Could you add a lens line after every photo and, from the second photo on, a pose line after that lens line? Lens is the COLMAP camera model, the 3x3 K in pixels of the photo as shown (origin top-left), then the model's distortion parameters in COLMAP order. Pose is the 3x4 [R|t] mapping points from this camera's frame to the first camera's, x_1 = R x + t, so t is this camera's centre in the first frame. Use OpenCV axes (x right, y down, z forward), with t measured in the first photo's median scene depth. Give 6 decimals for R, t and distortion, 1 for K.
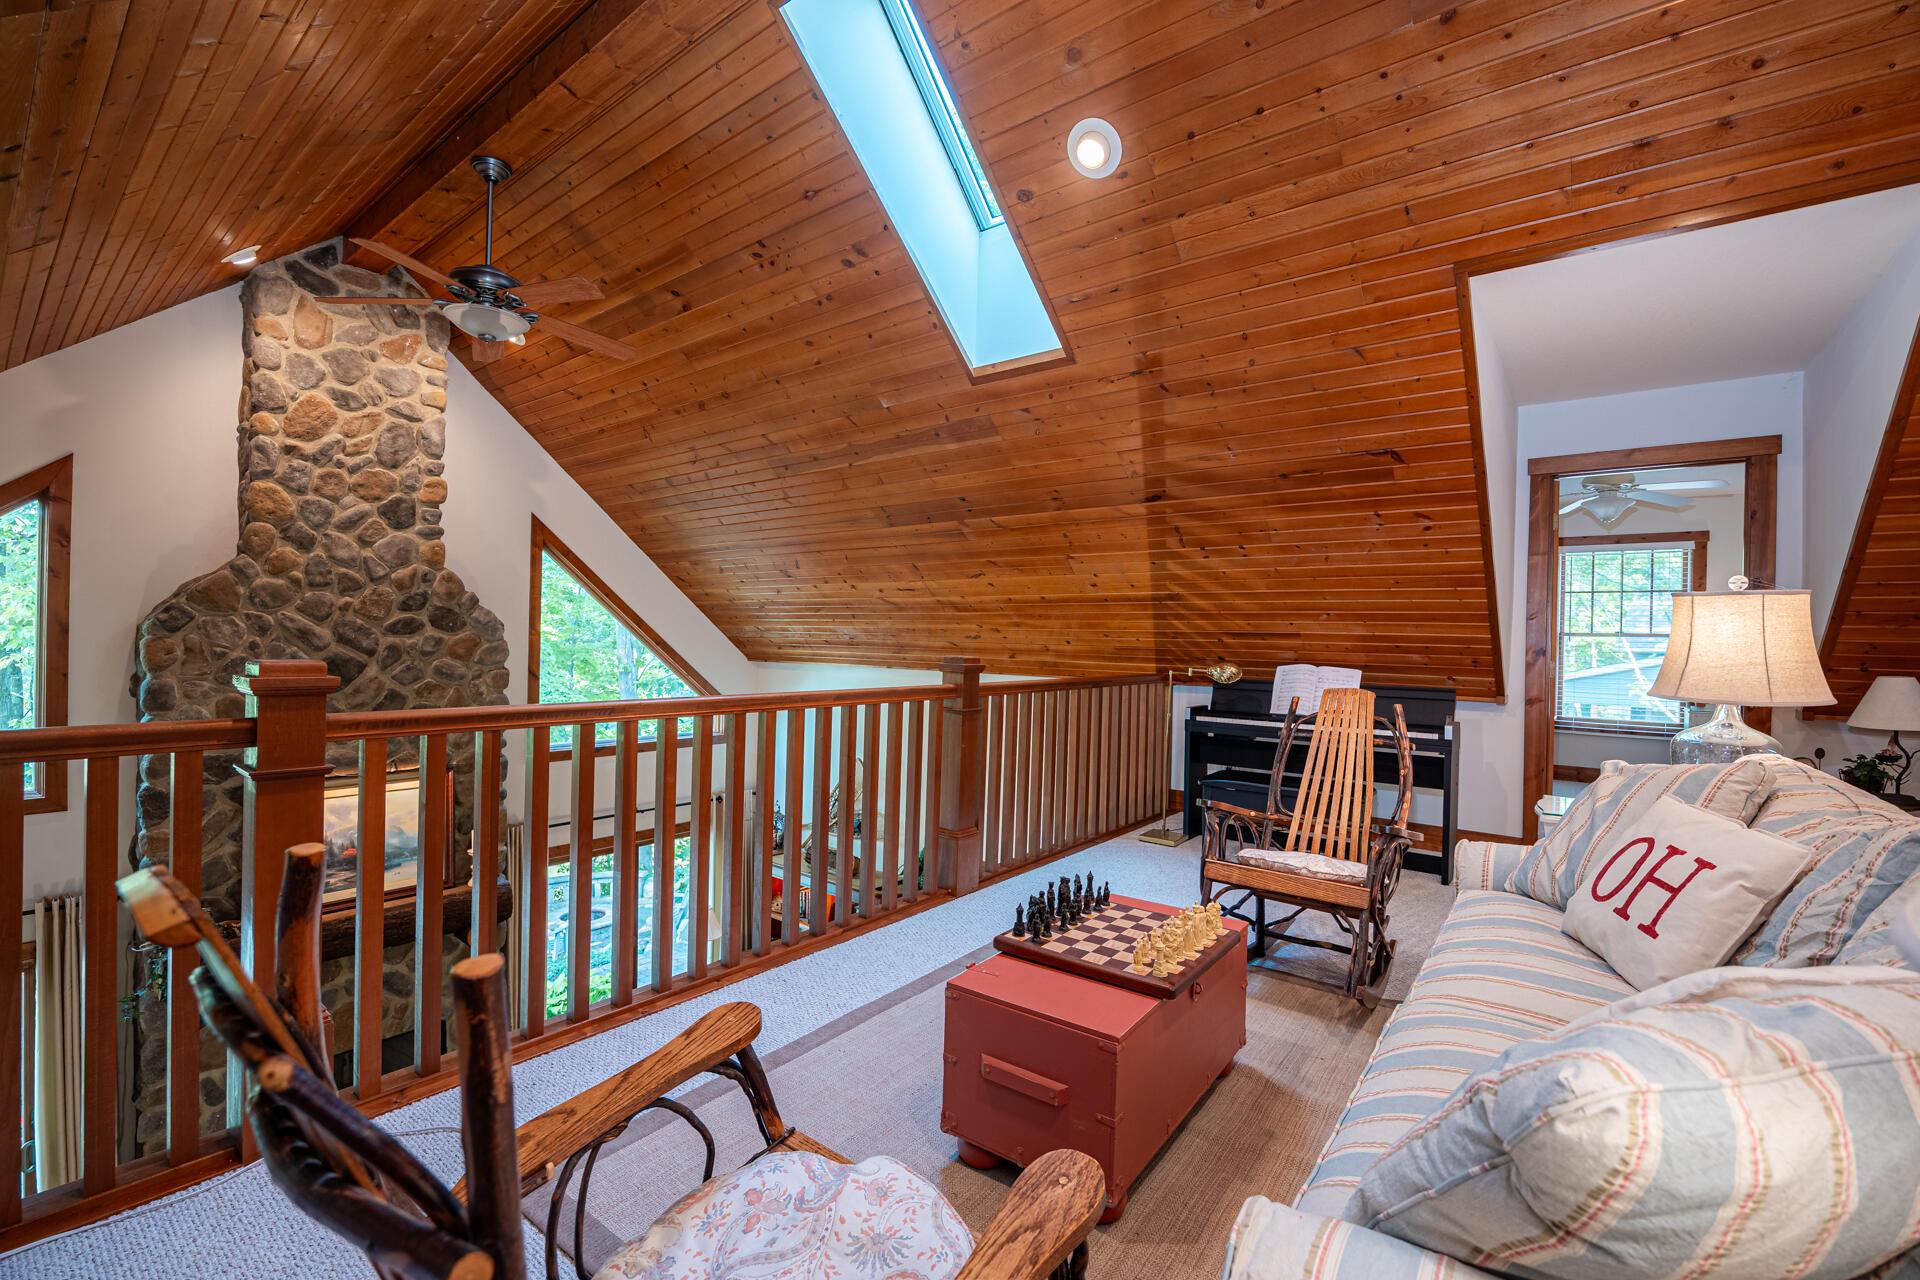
lens RADIAL K [[820.2, 0, 954.8], [0, 820.2, 644.6], [0, 0, 1]] dist [-0.014137, -0.000121]
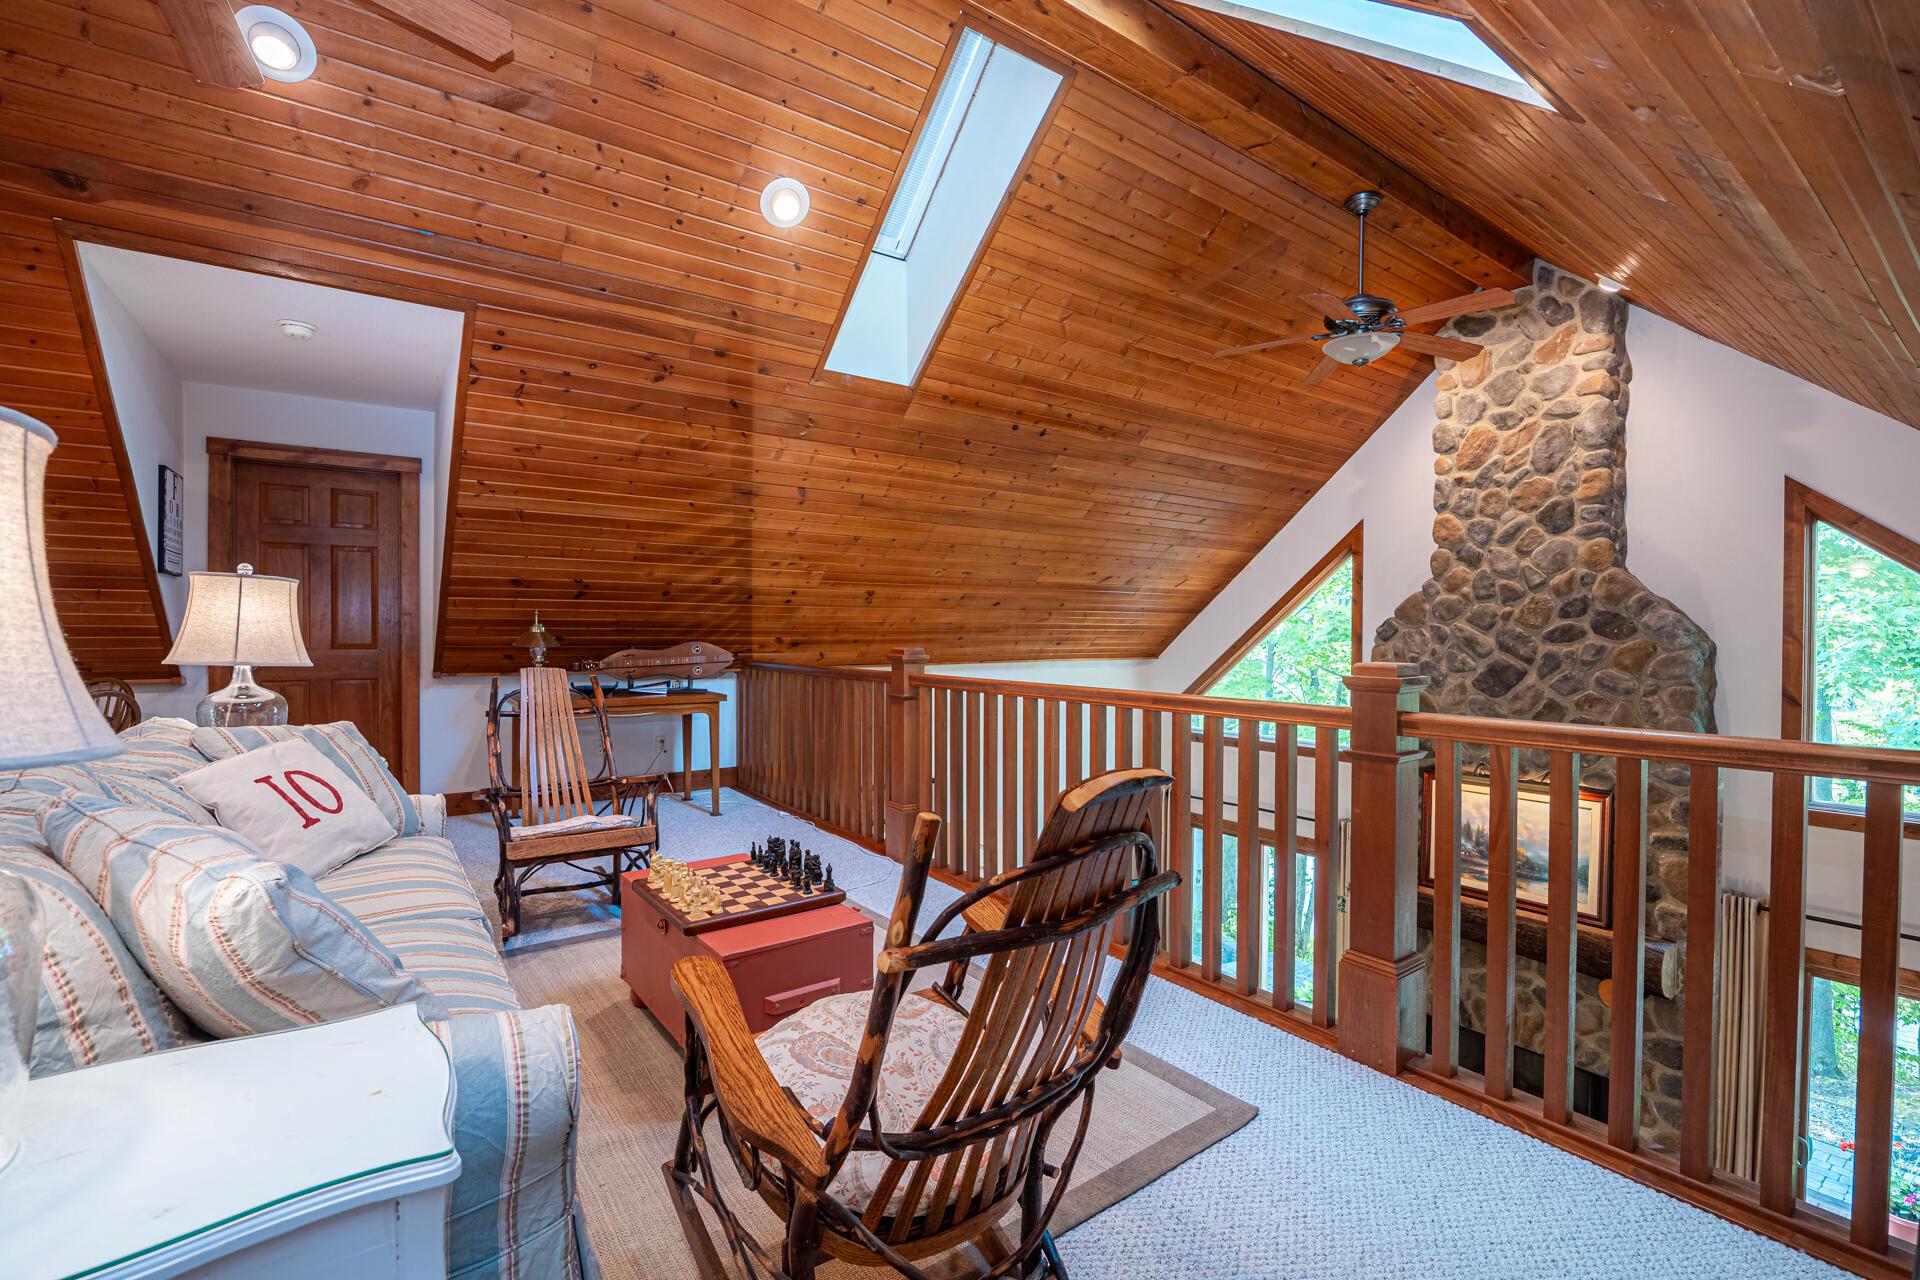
lens RADIAL K [[820.2, 0, 952.8], [0, 820.2, 638.8], [0, 0, 1]] dist [-0.014137, -0.000121]
pose [[-0.274455, -0.013276, -0.961508, 0.453789], [-0.019633, 0.999774, -0.008200, 0.005271], [0.961400, 0.016627, -0.274653, 0.594372]]
